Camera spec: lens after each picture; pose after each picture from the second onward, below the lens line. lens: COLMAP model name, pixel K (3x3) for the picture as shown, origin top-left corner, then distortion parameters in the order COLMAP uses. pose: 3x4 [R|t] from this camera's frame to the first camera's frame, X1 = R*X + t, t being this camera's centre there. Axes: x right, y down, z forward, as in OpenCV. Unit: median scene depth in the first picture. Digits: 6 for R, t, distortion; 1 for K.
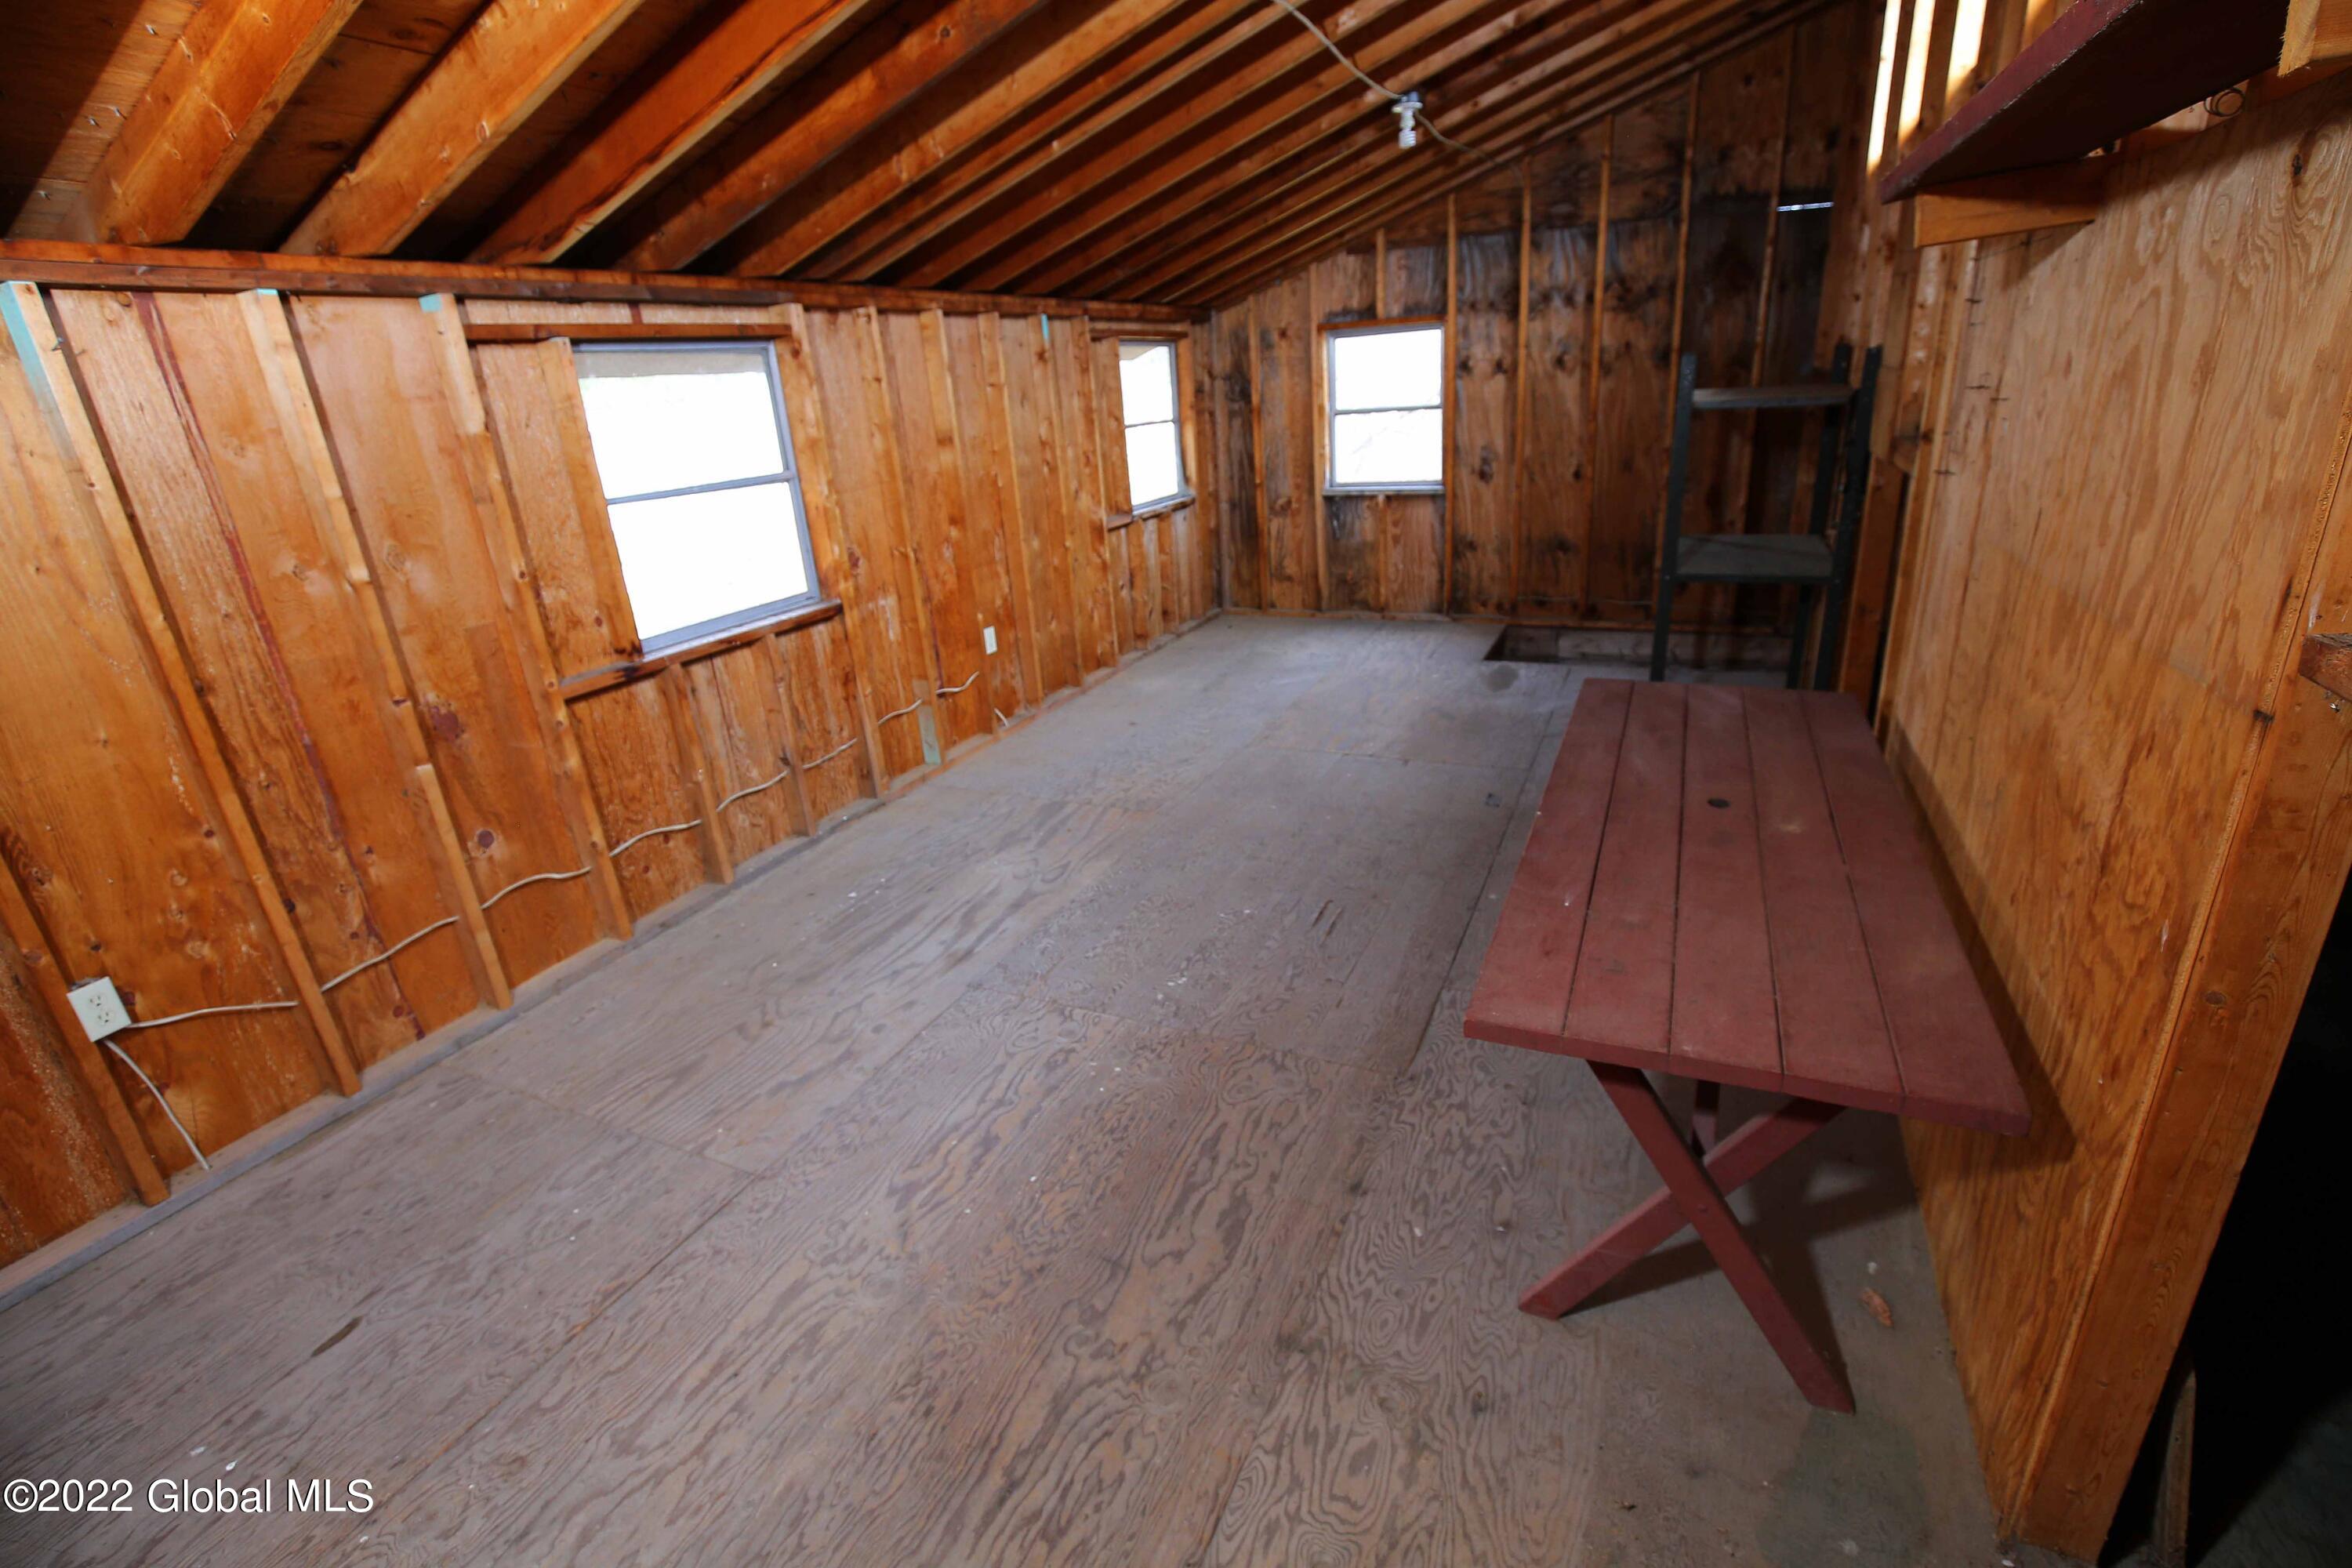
lens RADIAL K [[1080.6, 0, 1182.1], [0, 1080.6, 790.1], [0, 0, 1]] dist [-0.020717, 0.000225]
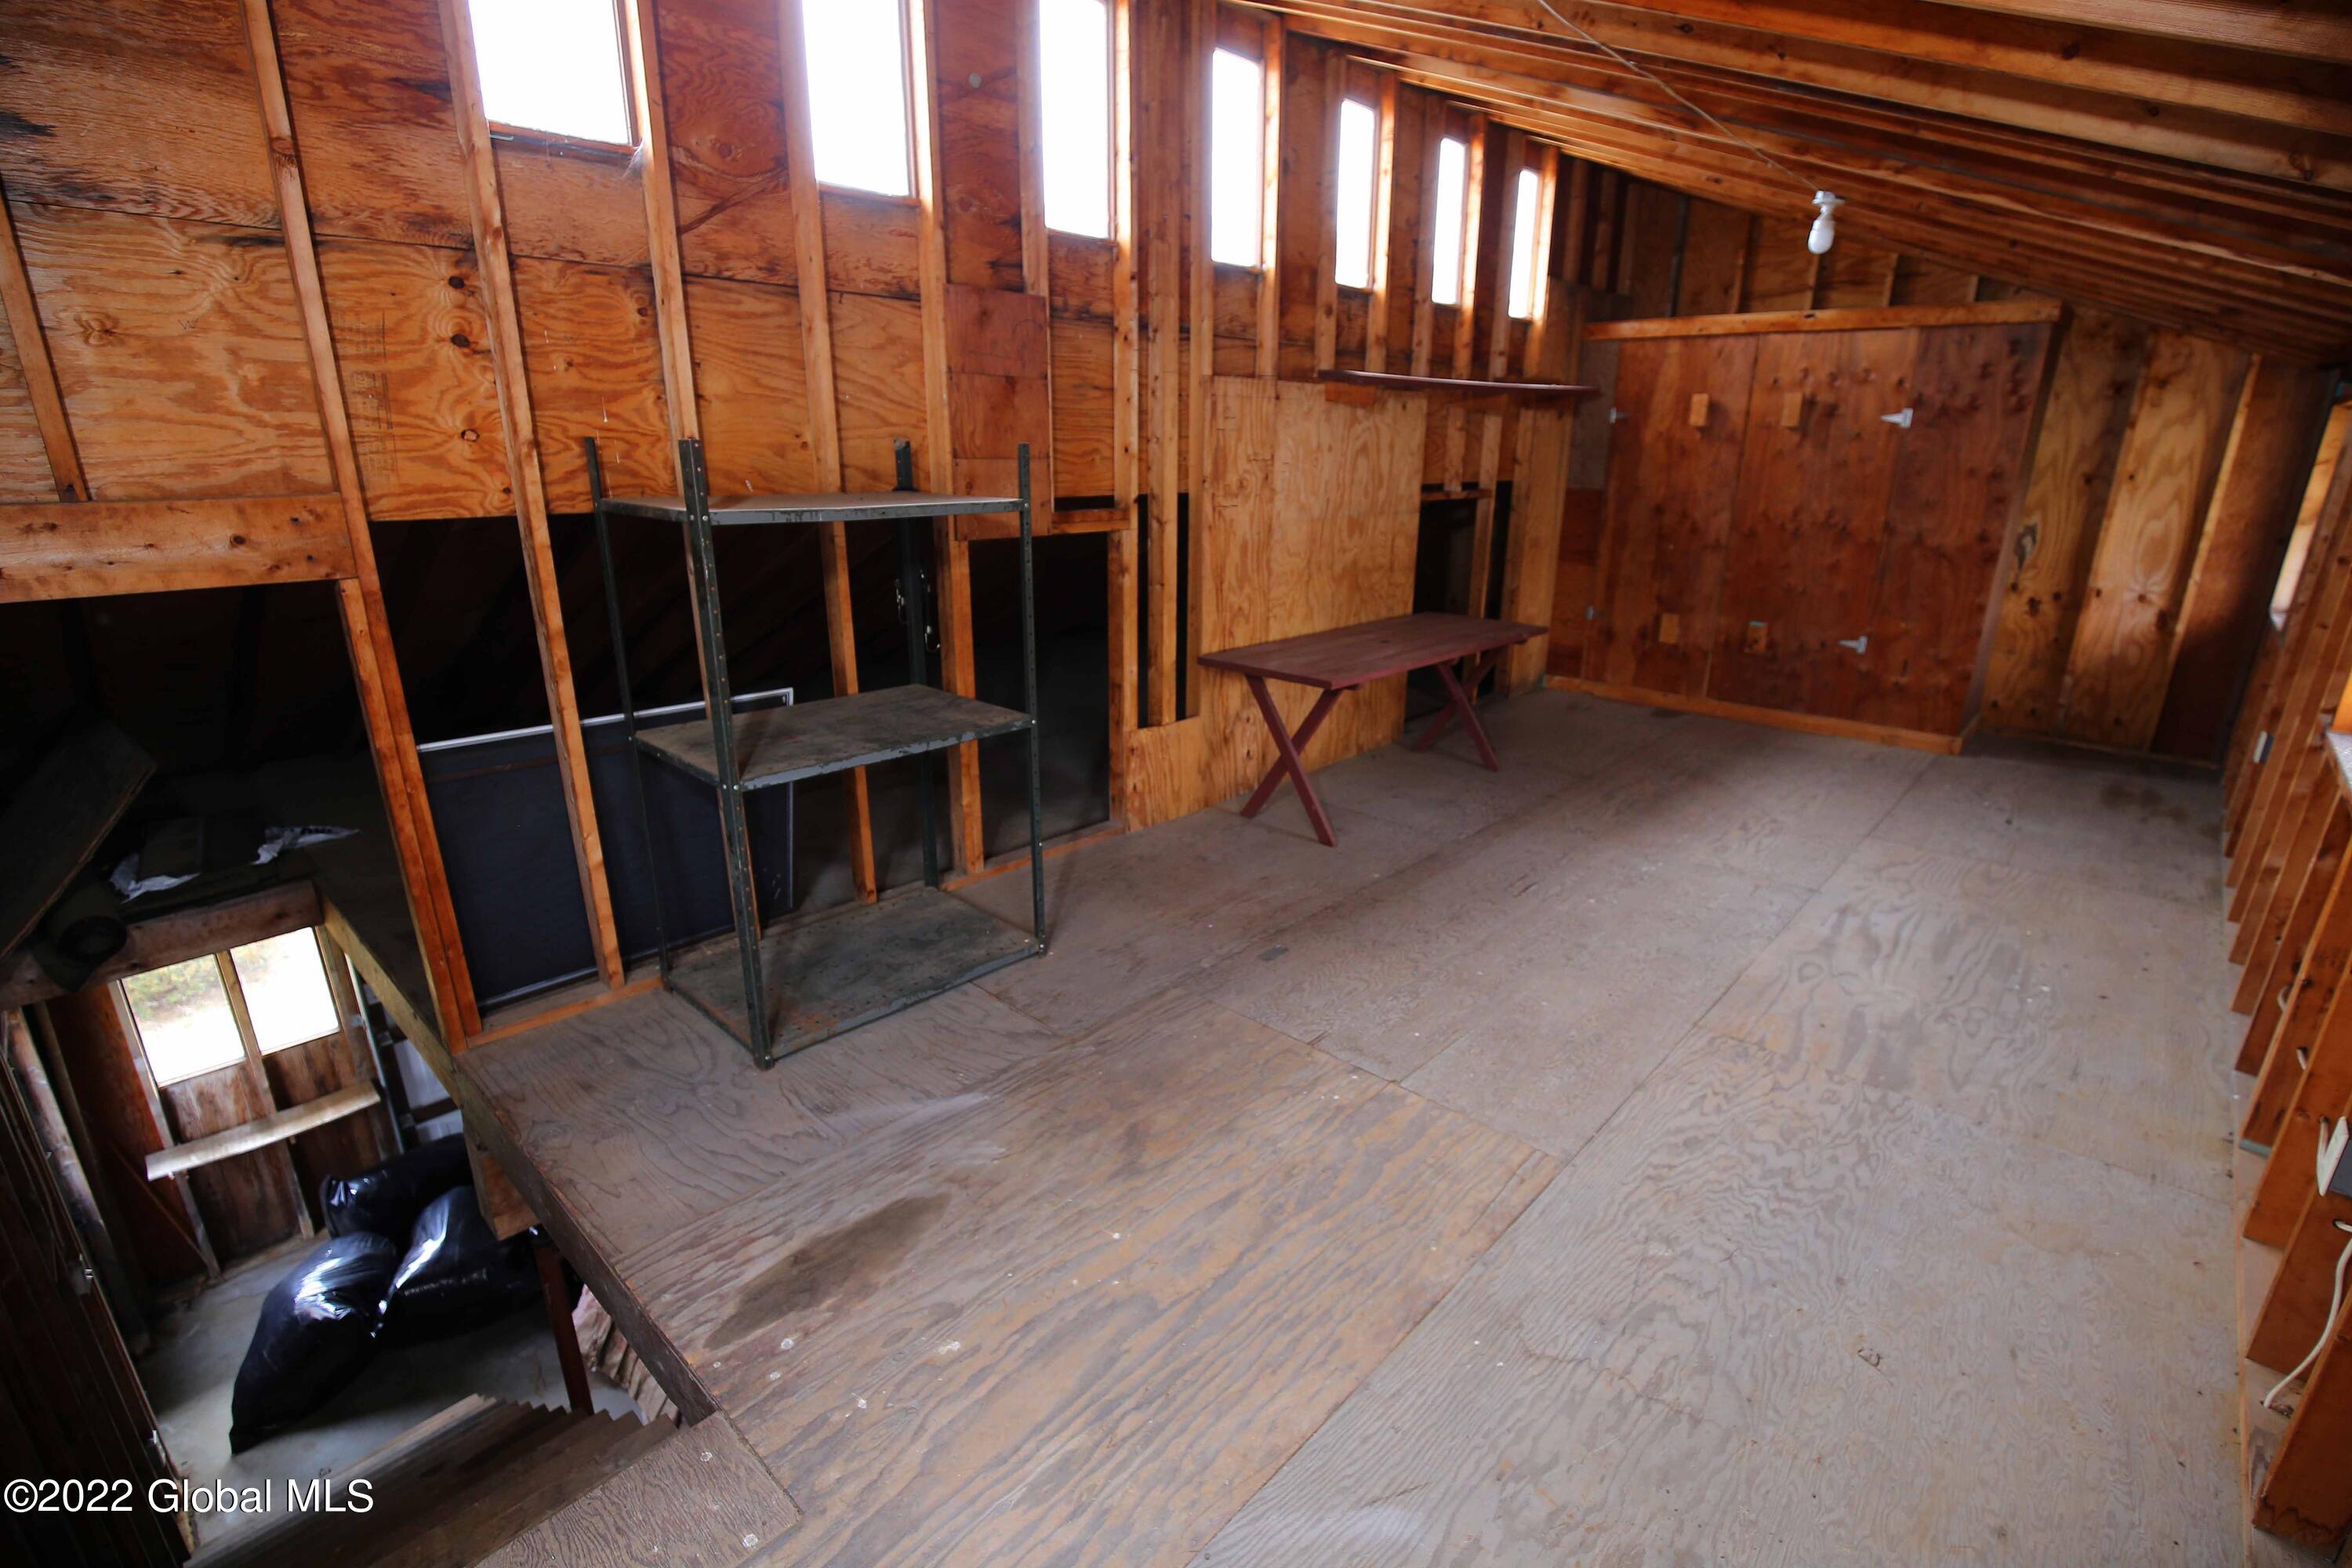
lens RADIAL K [[1080.6, 0, 1176.2], [0, 1080.6, 785.2], [0, 0, 1]] dist [-0.020717, 0.000225]
pose [[-0.944847, -0.058632, 0.322221, 0.100756], [0.154951, 0.786742, 0.597518, -0.641756], [-0.288539, 0.614491, -0.734265, 1.644630]]
